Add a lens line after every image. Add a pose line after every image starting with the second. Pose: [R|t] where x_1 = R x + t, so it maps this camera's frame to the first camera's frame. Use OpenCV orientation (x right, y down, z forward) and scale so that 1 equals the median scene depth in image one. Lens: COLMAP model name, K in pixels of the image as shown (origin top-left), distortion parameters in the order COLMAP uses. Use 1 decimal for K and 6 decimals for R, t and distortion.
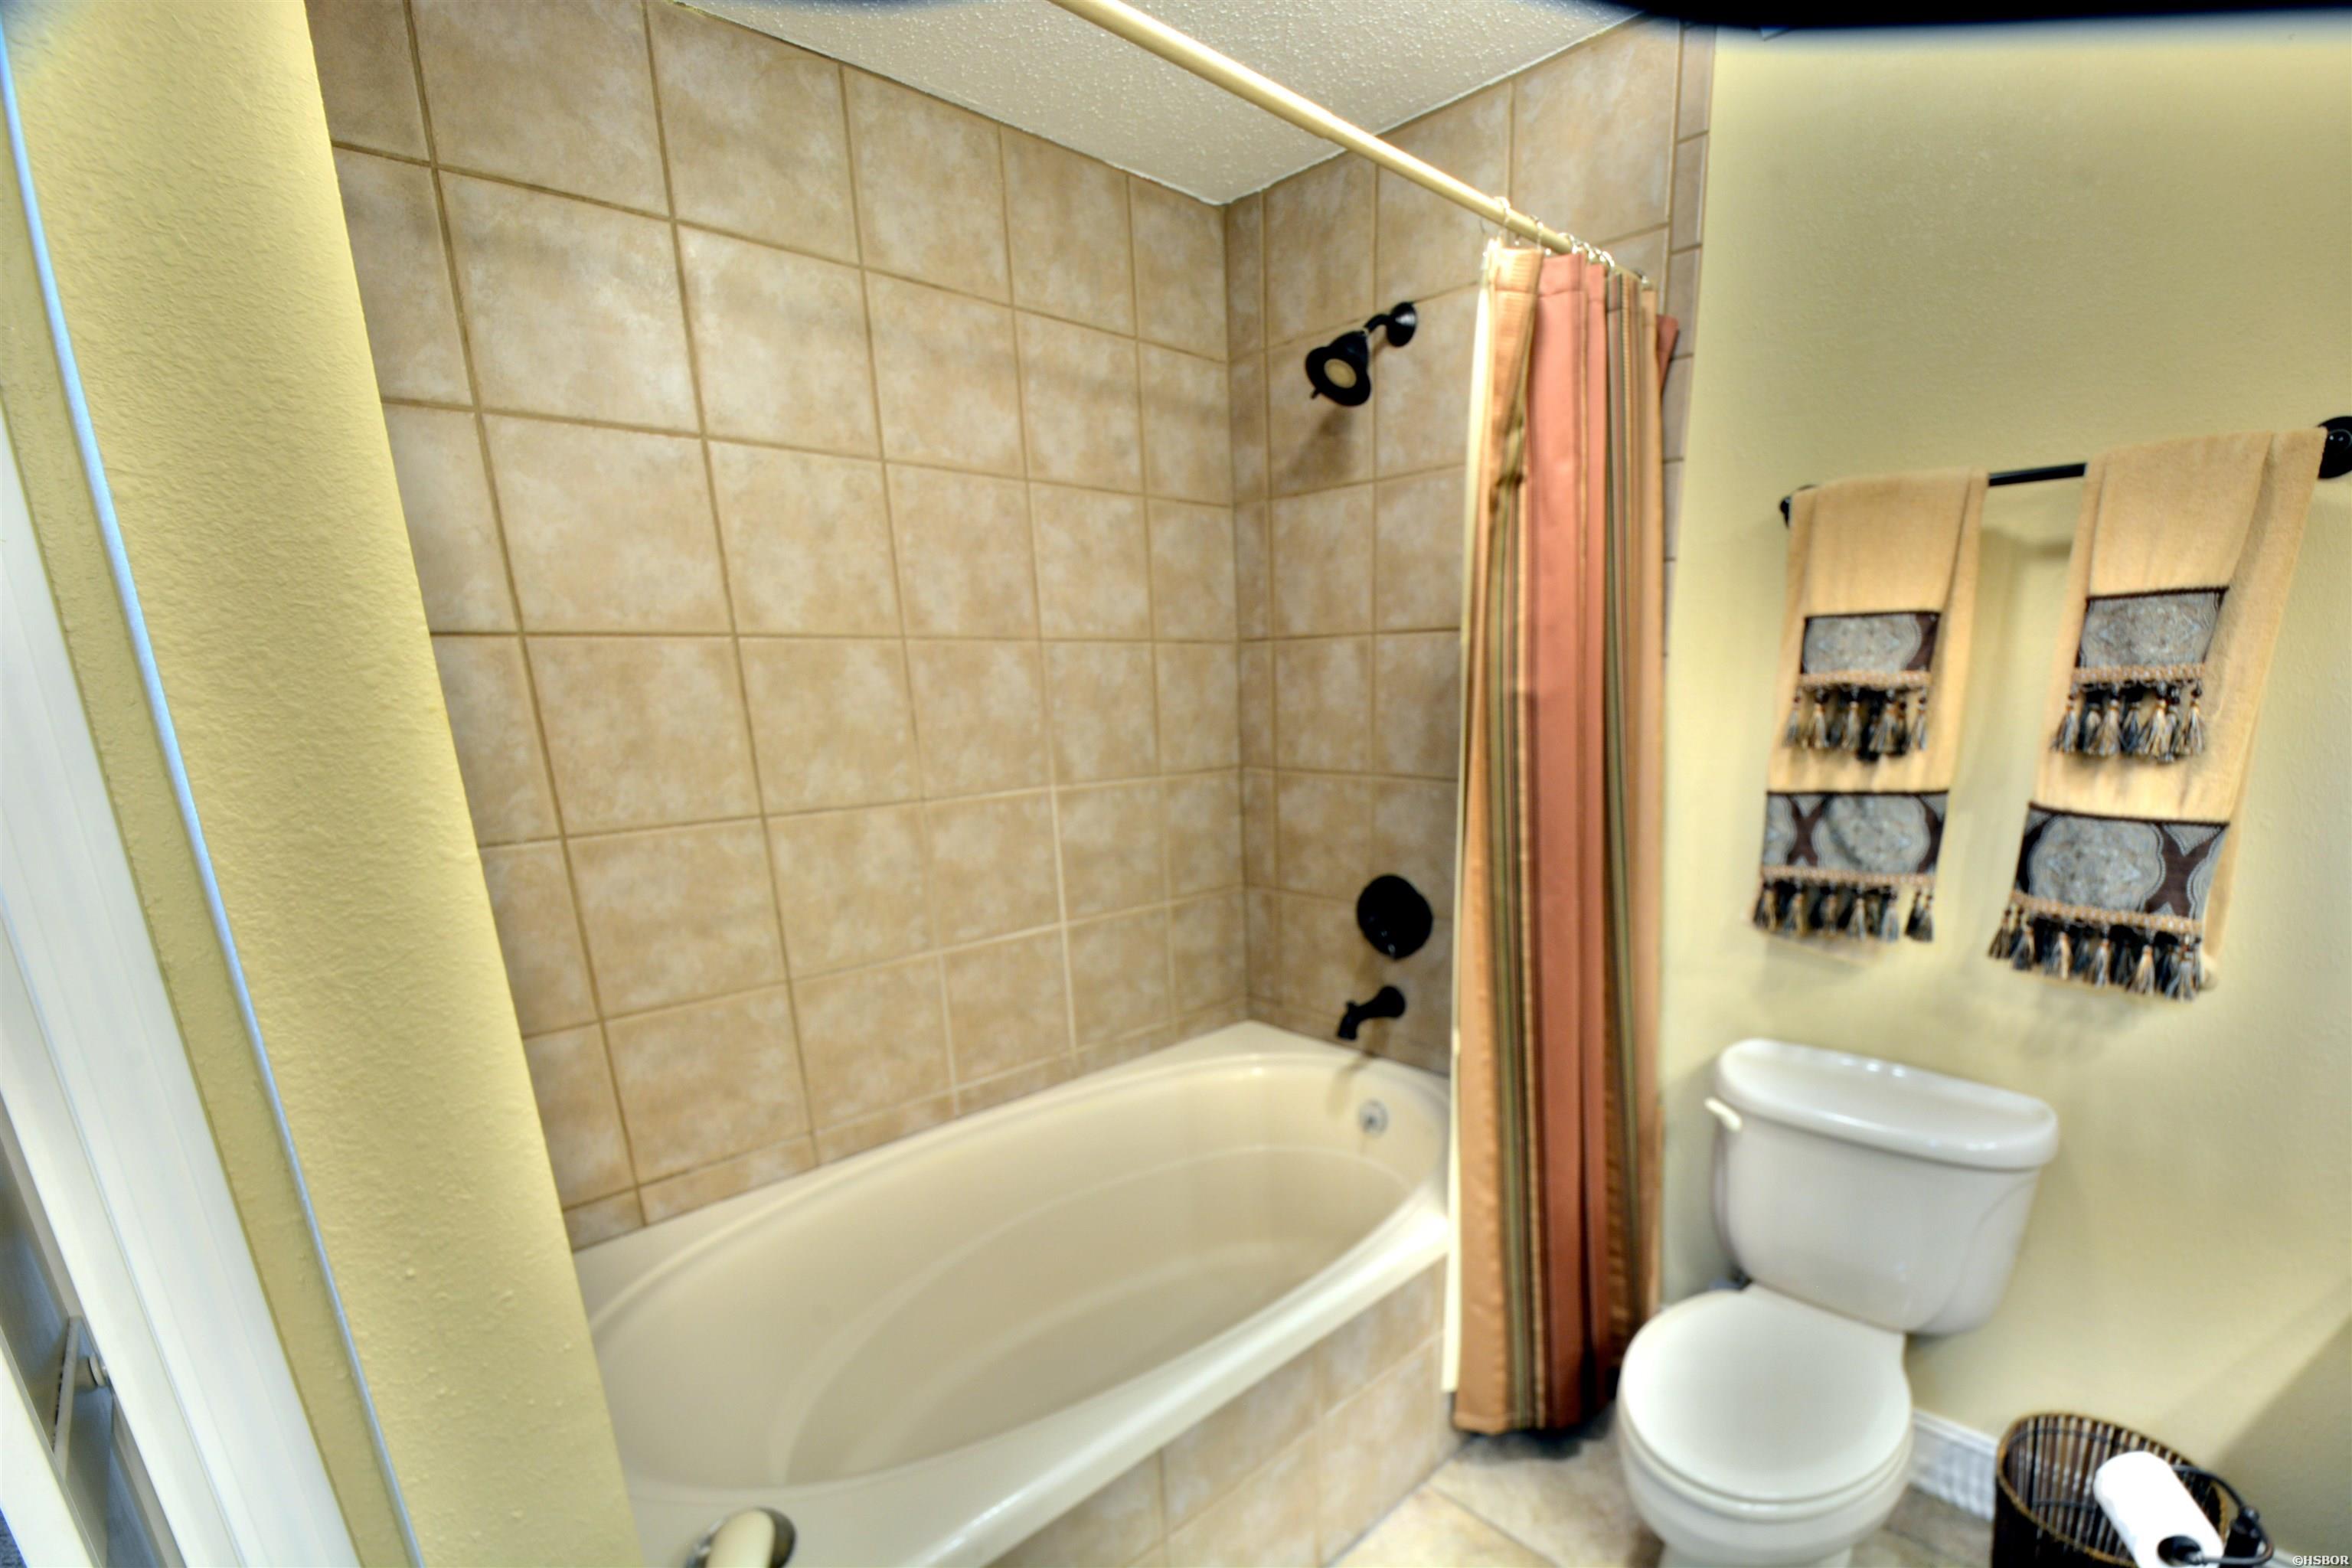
lens RADIAL K [[1046.7, 0, 1252.6], [0, 1046.7, 981.7], [0, 0, 1]] dist [0.023056, -0.025447]
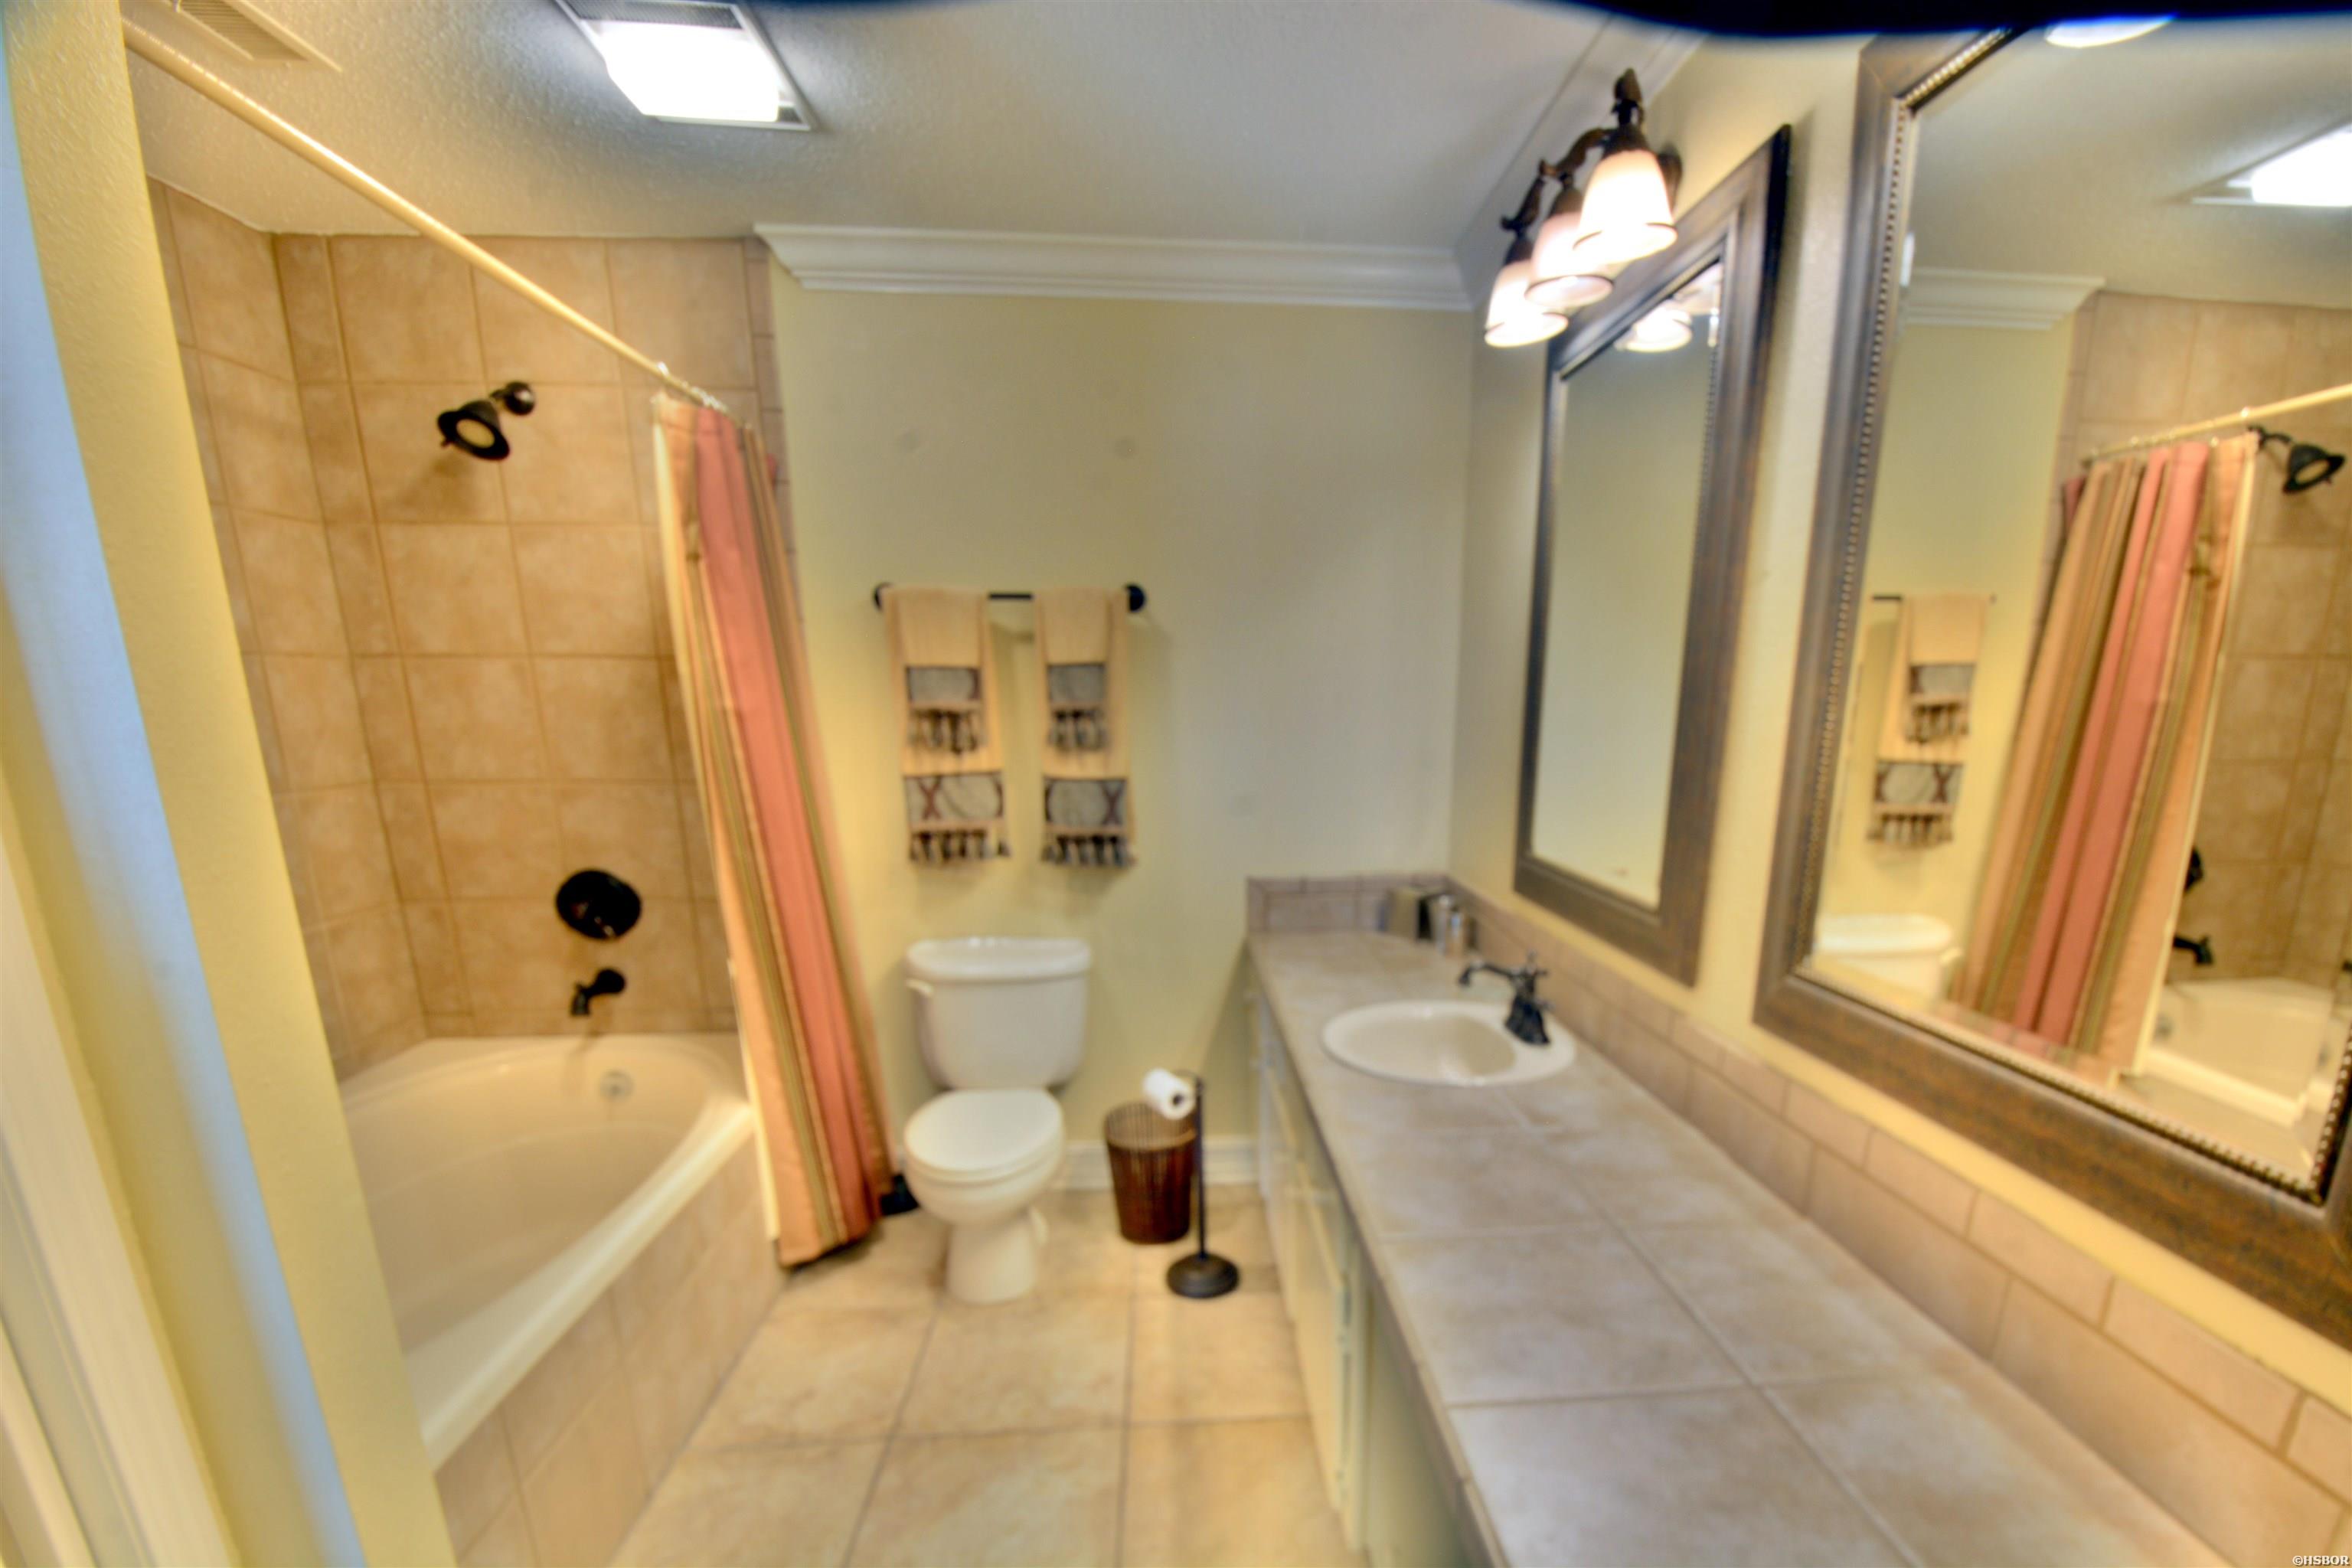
lens RADIAL K [[1042.9, 0, 1261.6], [0, 1042.9, 973.5], [0, 0, 1]] dist [-0.000059, -0.012606]
pose [[0.641258, -0.168608, 0.748571, -0.281941], [0.192894, 0.979653, 0.055416, 0.092898], [-0.742684, 0.108859, 0.660734, -0.288822]]
